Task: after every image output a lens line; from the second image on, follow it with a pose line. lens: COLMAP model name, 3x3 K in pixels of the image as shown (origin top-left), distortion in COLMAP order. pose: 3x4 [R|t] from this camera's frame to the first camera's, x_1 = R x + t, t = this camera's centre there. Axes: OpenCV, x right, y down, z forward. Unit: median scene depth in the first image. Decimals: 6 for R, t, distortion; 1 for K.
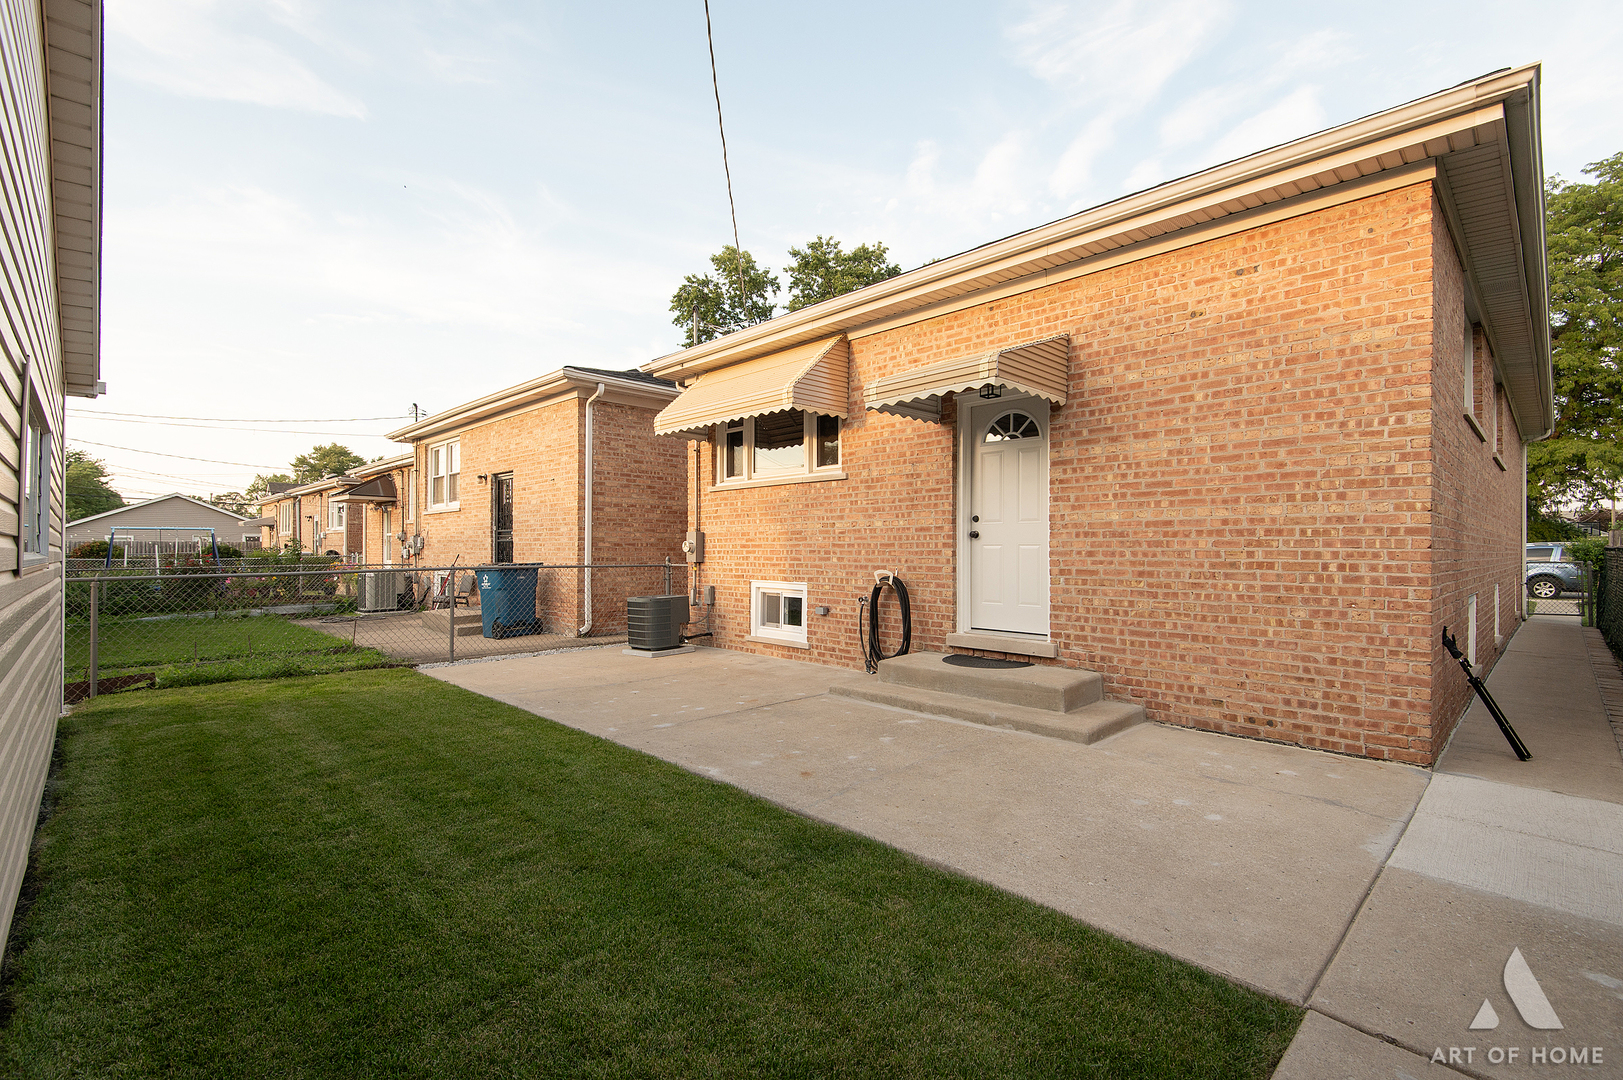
lens RADIAL K [[726.1, 0, 811.5], [0, 726.1, 540.0], [0, 0, 1]] dist [0.064855, -0.046718]
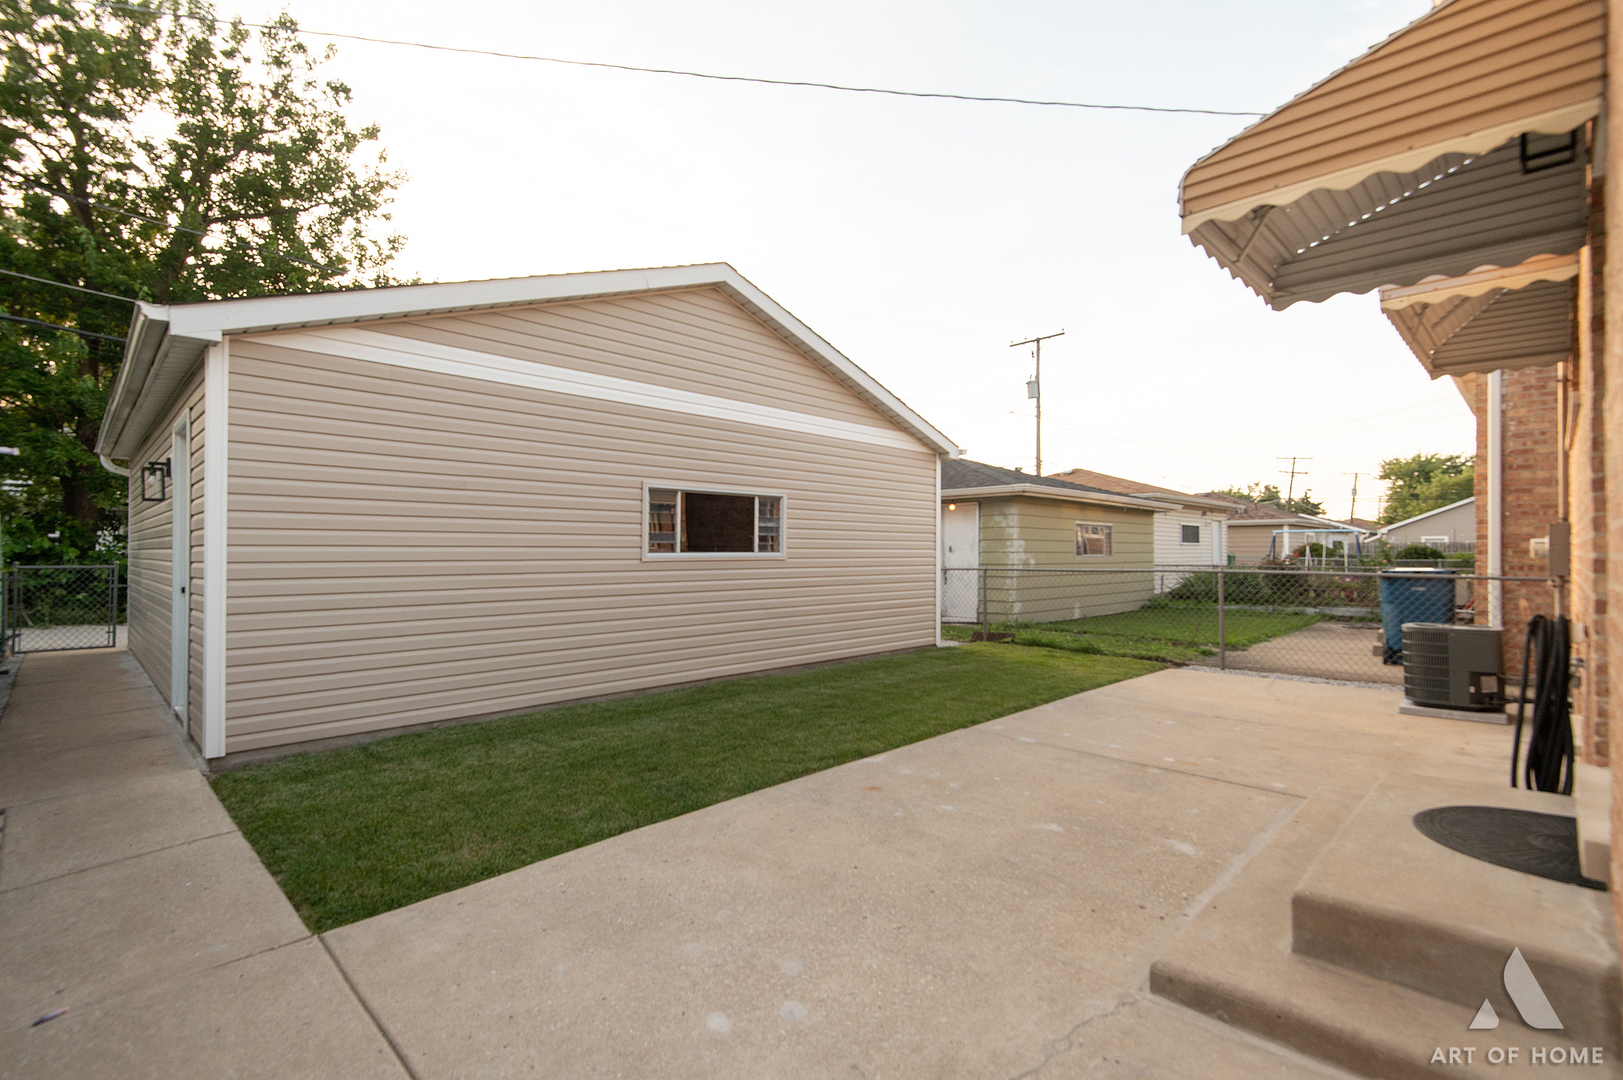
lens RADIAL K [[726.1, 0, 811.5], [0, 726.1, 540.0], [0, 0, 1]] dist [0.064855, -0.046718]
pose [[0.013505, -0.014384, -0.999805, 0.955531], [0.013851, 0.999803, -0.014197, 0.006204], [0.999813, -0.013656, 0.013701, 0.907043]]
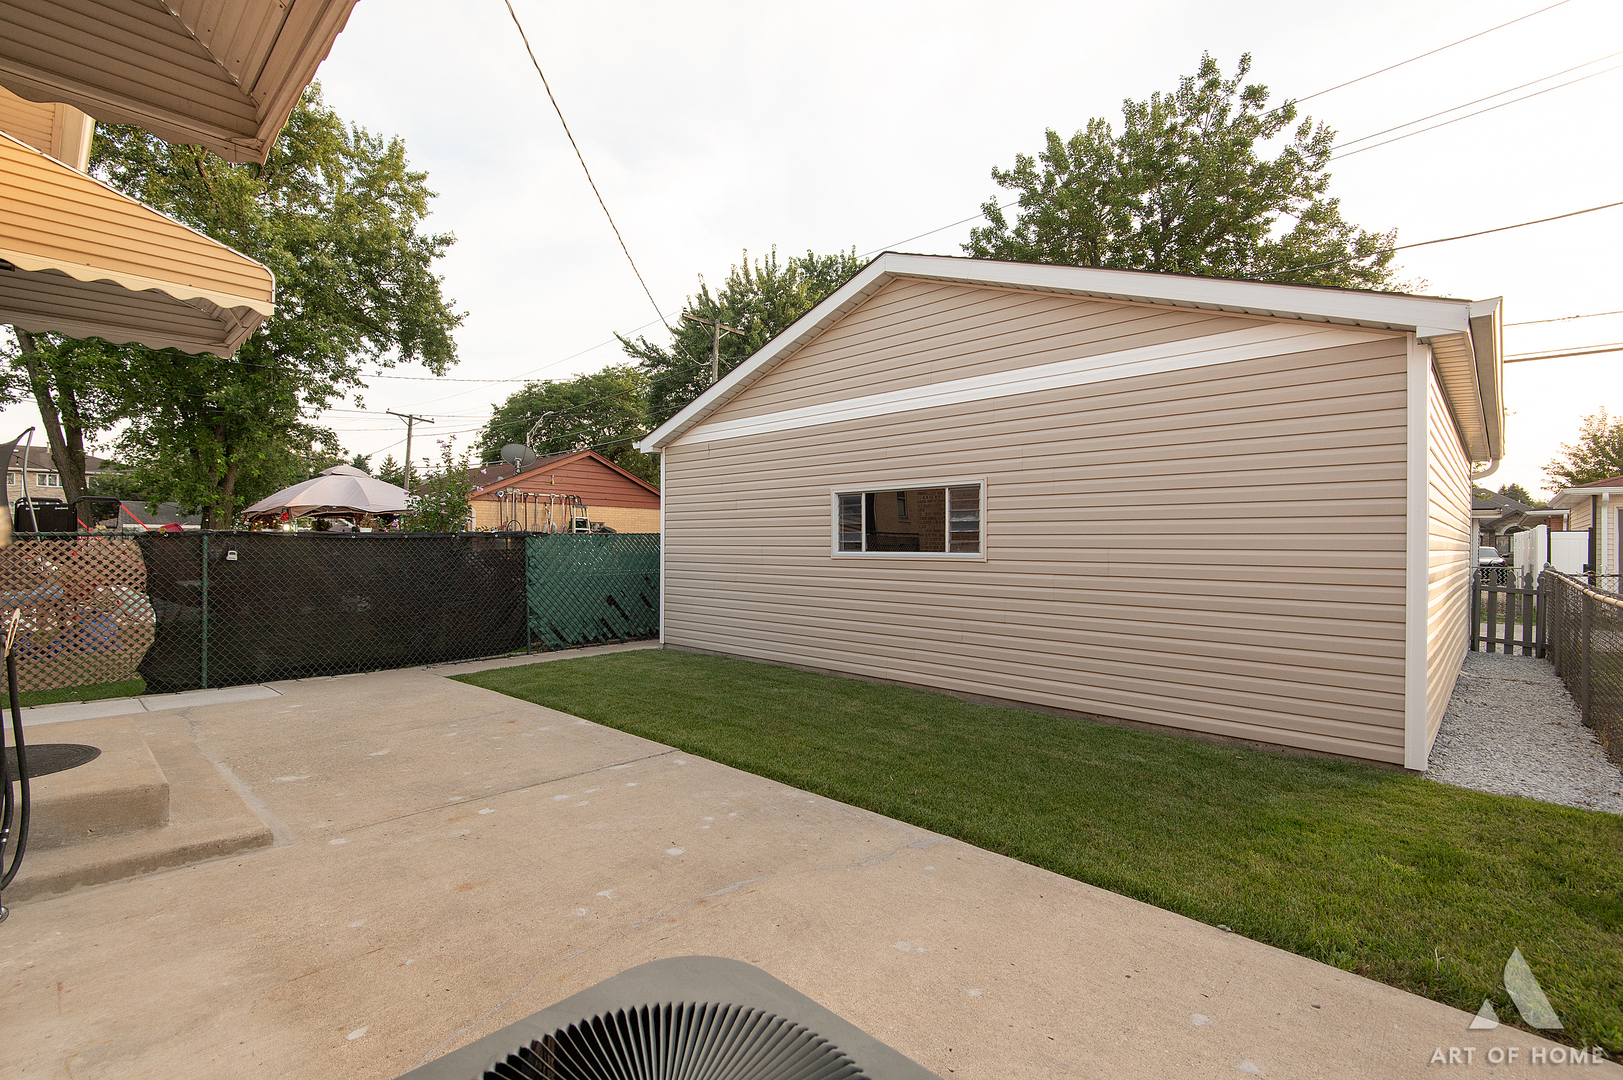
lens RADIAL K [[726.1, 0, 811.5], [0, 726.1, 540.0], [0, 0, 1]] dist [0.064855, -0.046718]
pose [[-0.999131, -0.007283, -0.041048, -0.488298], [-0.006403, 0.999748, -0.021528, 0.018495], [0.041194, -0.021246, -0.998925, 2.347405]]
